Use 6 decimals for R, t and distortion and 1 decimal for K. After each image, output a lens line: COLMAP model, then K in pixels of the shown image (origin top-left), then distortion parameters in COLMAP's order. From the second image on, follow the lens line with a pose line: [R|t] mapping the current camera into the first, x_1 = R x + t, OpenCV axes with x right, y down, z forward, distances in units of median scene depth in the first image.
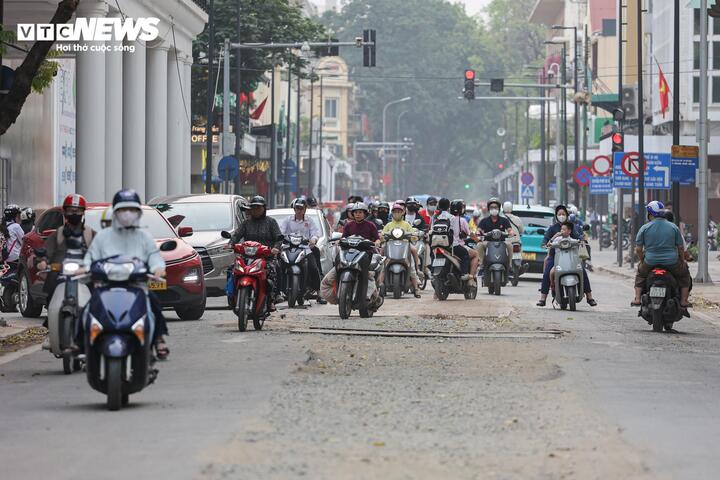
lens RADIAL K [[4165.7, 0, 360.0], [0, 4165.7, 240.2], [0, 0, 1]] dist [0.064386, 0.000000]
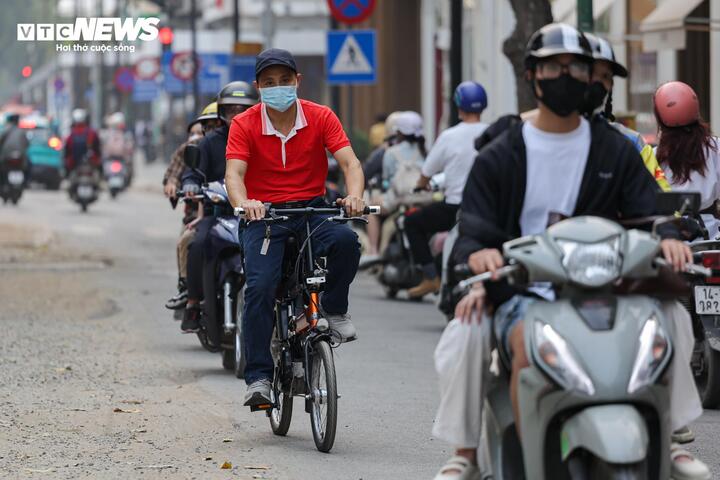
lens RADIAL K [[4165.7, 0, 359.9], [0, 4165.7, 240.1], [0, 0, 1]] dist [0.064386, 0.000000]
pose [[0.992146, -0.014281, 0.124266, -0.007328], [0.012322, 0.999788, 0.016518, 0.004860], [-0.124476, -0.014858, 0.992111, 0.167223]]
